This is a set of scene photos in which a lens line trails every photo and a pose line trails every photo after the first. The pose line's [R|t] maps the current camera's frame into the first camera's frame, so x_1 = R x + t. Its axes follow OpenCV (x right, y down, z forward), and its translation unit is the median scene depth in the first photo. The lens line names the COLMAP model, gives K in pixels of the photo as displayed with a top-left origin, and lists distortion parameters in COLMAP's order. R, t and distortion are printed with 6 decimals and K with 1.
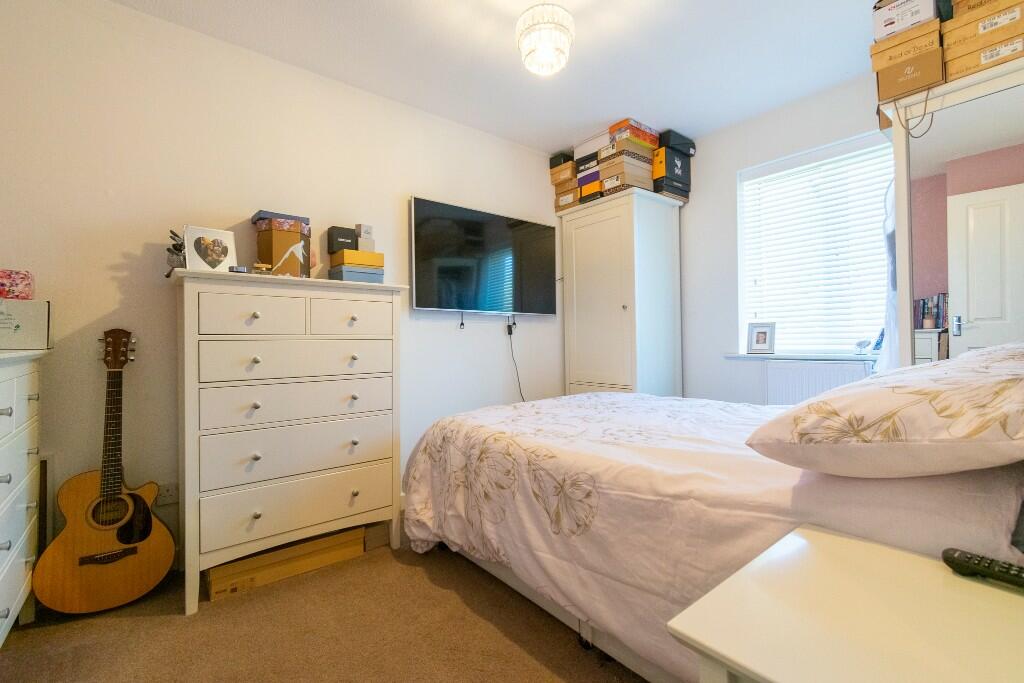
lens RADIAL K [[449.3, 0, 513.7], [0, 449.3, 339.7], [0, 0, 1]] dist [0.000617, -0.000677]
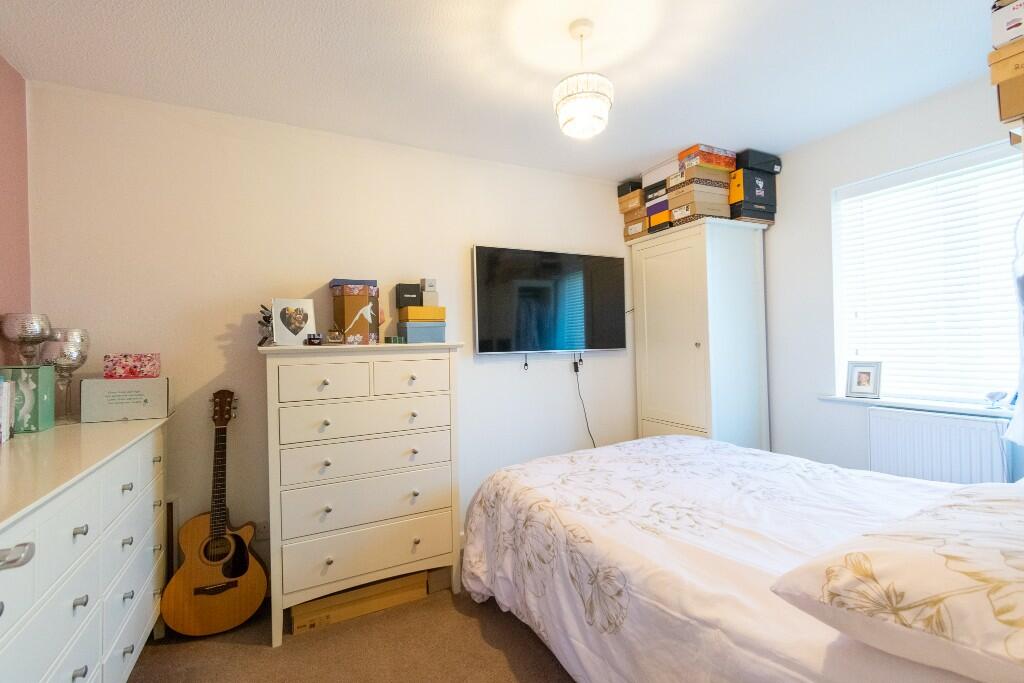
lens RADIAL K [[449.3, 0, 513.7], [0, 449.3, 339.7], [0, 0, 1]] dist [0.000617, -0.000677]
pose [[0.978018, -0.012689, -0.208135, 0.108192], [0.013713, 0.999900, 0.003476, -0.147499], [0.208070, -0.006254, 0.978094, 0.006328]]
